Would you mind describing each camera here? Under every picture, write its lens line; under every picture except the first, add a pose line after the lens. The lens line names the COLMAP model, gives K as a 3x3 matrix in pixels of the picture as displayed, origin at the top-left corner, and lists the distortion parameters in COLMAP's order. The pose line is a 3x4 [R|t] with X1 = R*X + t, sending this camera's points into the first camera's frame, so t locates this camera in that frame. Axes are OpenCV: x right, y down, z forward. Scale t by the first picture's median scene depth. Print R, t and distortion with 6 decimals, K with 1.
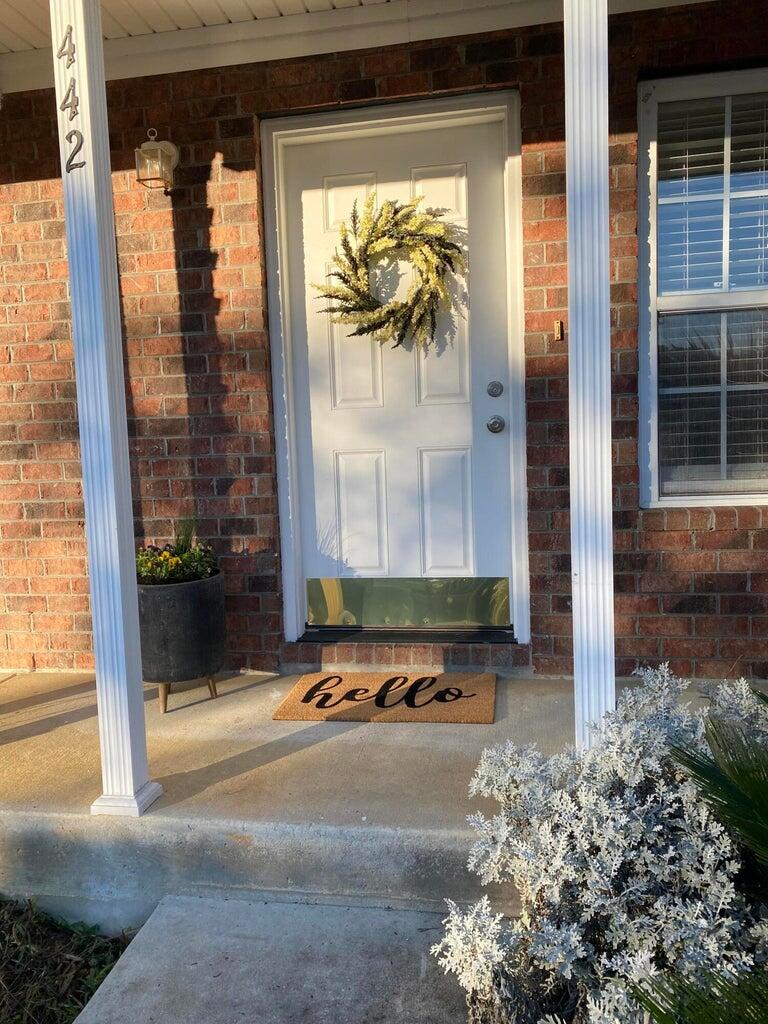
lens RADIAL K [[770.0, 0, 388.7], [0, 770.0, 515.0], [0, 0, 1]] dist [0.053378, -0.003850]
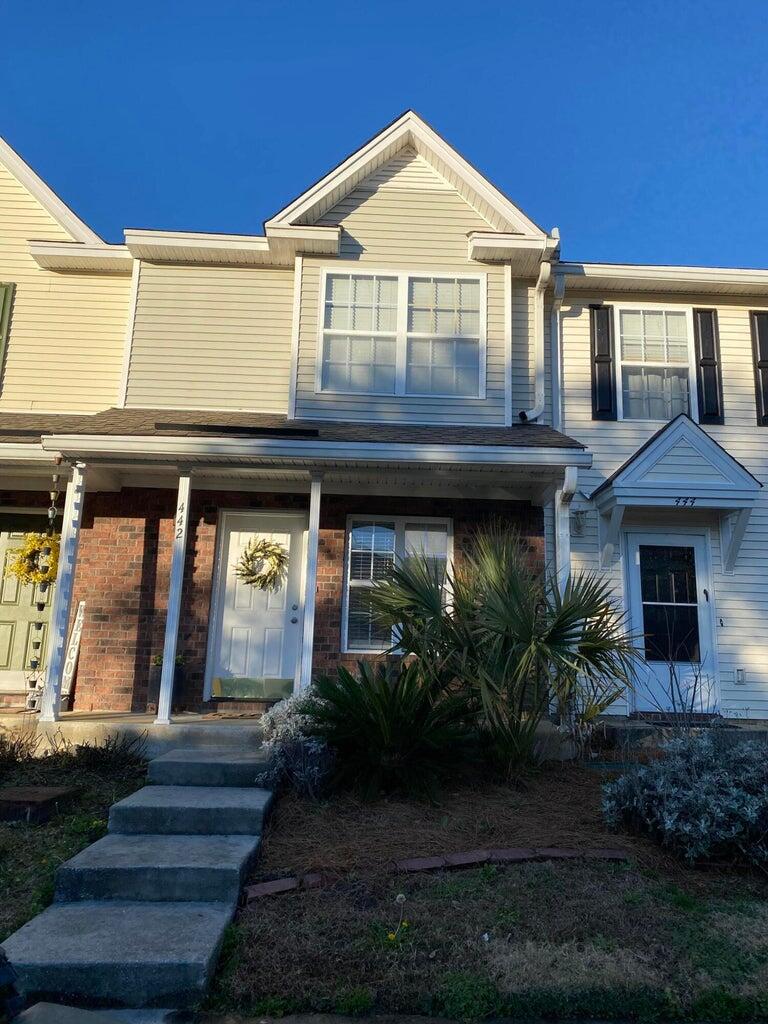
lens RADIAL K [[770.0, 0, 390.7], [0, 770.0, 513.3], [0, 0, 1]] dist [0.053378, -0.003850]
pose [[0.977240, 0.105798, 0.183872, -0.069784], [-0.046692, 0.952777, -0.300058, 0.327202], [-0.206935, 0.284643, 0.936032, -1.753291]]
